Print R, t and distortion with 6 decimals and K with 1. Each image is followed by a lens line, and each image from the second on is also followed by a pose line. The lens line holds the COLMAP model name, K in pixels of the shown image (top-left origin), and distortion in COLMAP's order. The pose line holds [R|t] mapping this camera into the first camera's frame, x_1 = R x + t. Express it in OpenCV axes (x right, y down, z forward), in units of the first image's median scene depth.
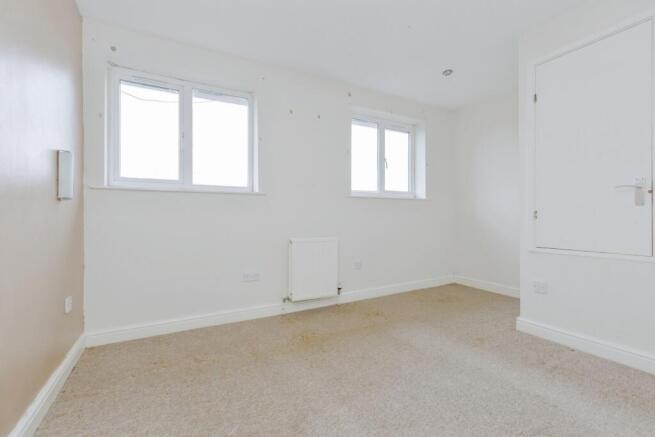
lens RADIAL K [[293.5, 0, 328.9], [0, 293.5, 216.0], [0, 0, 1]] dist [-0.002408, 0.000460]
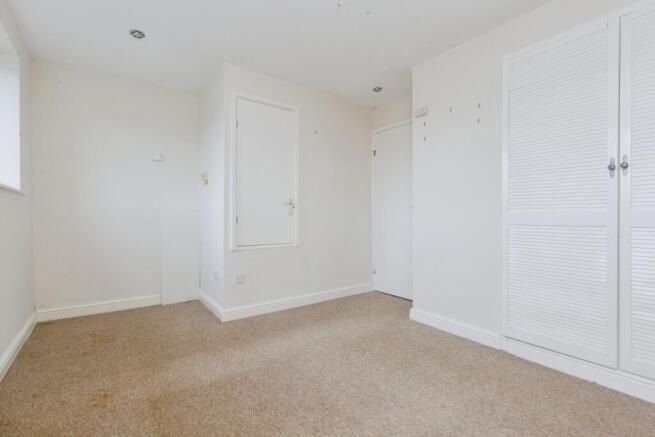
lens RADIAL K [[293.5, 0, 328.0], [0, 293.5, 220.8], [0, 0, 1]] dist [-0.002408, 0.000460]
pose [[-0.139400, -0.004360, 0.990227, -0.563854], [0.000831, 0.999989, 0.004520, -0.005316], [-0.990236, 0.001453, -0.139395, 0.813304]]
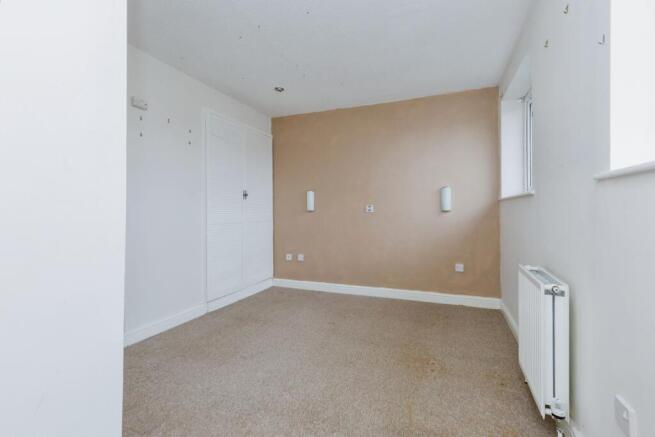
lens RADIAL K [[293.5, 0, 327.4], [0, 293.5, 213.9], [0, 0, 1]] dist [-0.002408, 0.000460]
pose [[-0.772867, 0.004790, -0.634549, 0.726432], [0.000387, 0.999975, 0.007077, -0.049111], [0.634567, 0.005224, -0.772850, 1.520667]]
